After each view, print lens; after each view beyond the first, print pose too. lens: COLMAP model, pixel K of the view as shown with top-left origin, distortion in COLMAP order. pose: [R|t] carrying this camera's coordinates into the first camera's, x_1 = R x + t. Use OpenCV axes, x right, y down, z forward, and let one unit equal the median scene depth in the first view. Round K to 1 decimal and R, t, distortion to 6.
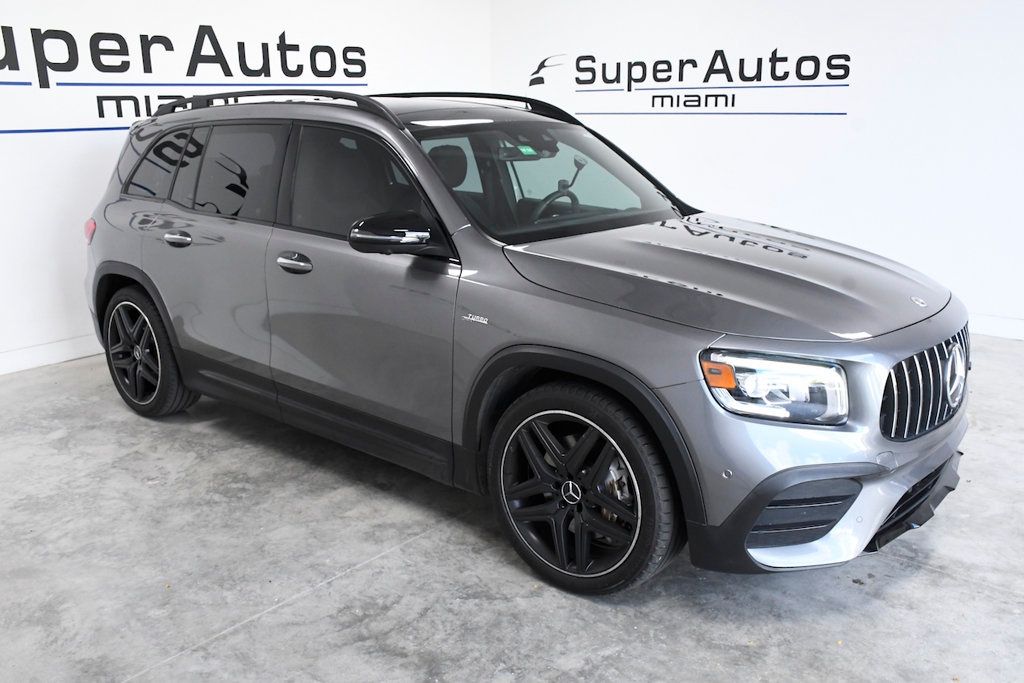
lens RADIAL K [[848.8, 0, 503.9], [0, 848.8, 342.0], [0, 0, 1]] dist [-0.141379, 0.115957]
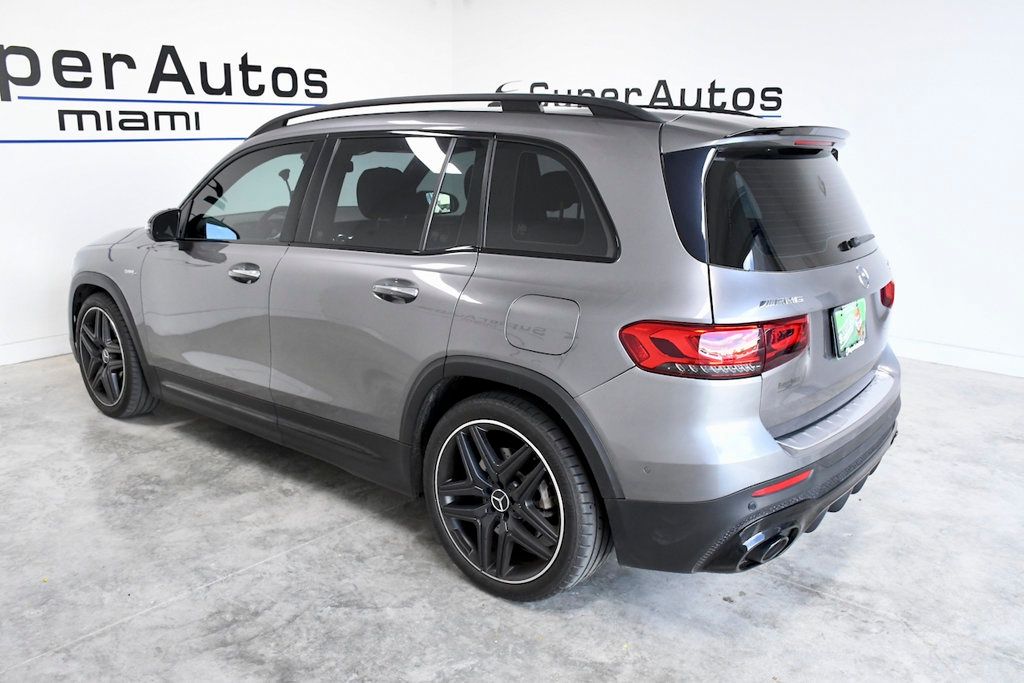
lens RADIAL K [[796.3, 0, 512.0], [0, 796.3, 341.5], [0, 0, 1]] dist [-0.157061, 0.099561]
pose [[0.999537, 0.022814, 0.020123, 0.131973], [-0.022573, 0.999672, -0.012084, -0.009128], [-0.020393, 0.011624, 0.999724, 0.043492]]
